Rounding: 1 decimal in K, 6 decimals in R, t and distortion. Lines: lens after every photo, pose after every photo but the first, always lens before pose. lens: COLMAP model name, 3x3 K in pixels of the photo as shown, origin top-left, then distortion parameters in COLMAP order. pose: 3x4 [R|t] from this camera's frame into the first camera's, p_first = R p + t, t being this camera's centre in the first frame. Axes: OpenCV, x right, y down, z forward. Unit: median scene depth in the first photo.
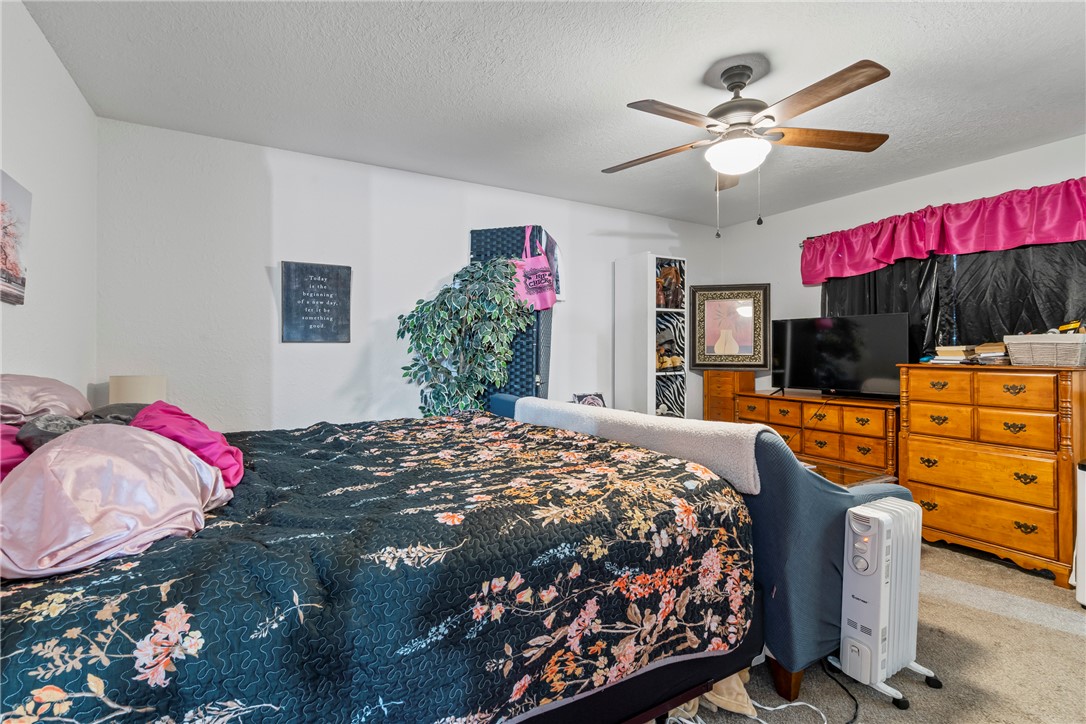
lens RADIAL K [[503.0, 0, 543.0], [0, 503.0, 362.0], [0, 0, 1]] dist [-0.000419, 0.000394]
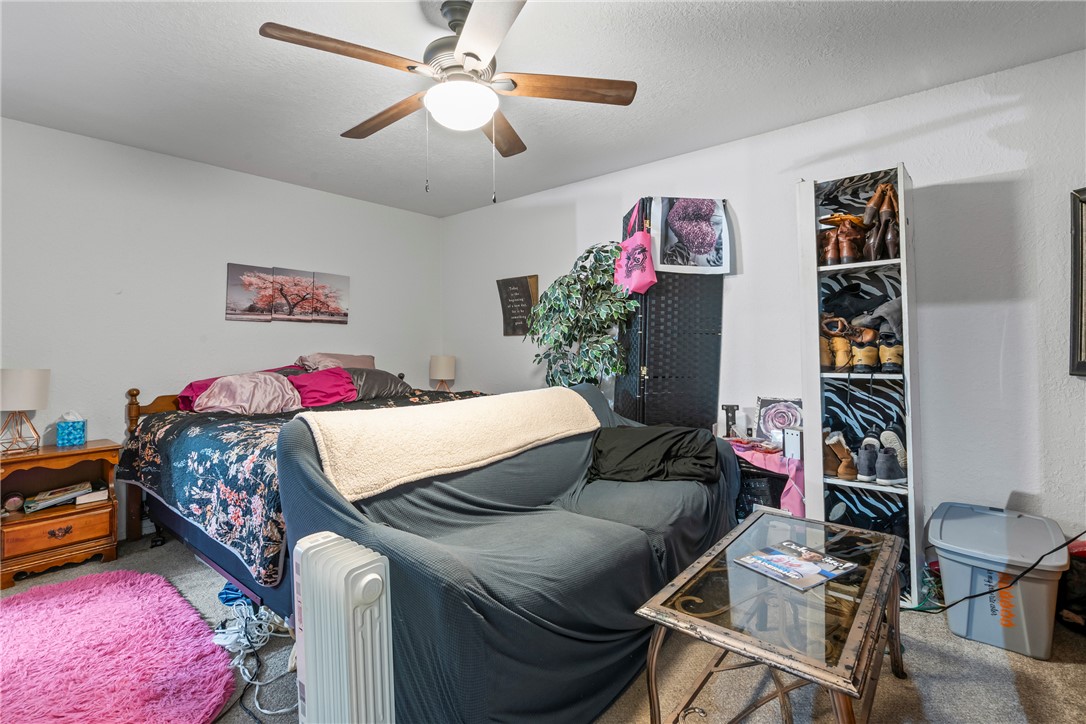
lens RADIAL K [[503.0, 0, 543.0], [0, 503.0, 362.0], [0, 0, 1]] dist [-0.000419, 0.000394]
pose [[0.343692, 0.033858, -0.938472, 1.013675], [-0.006786, 0.999413, 0.033572, -0.014280], [0.939058, -0.005170, 0.343720, 0.698765]]
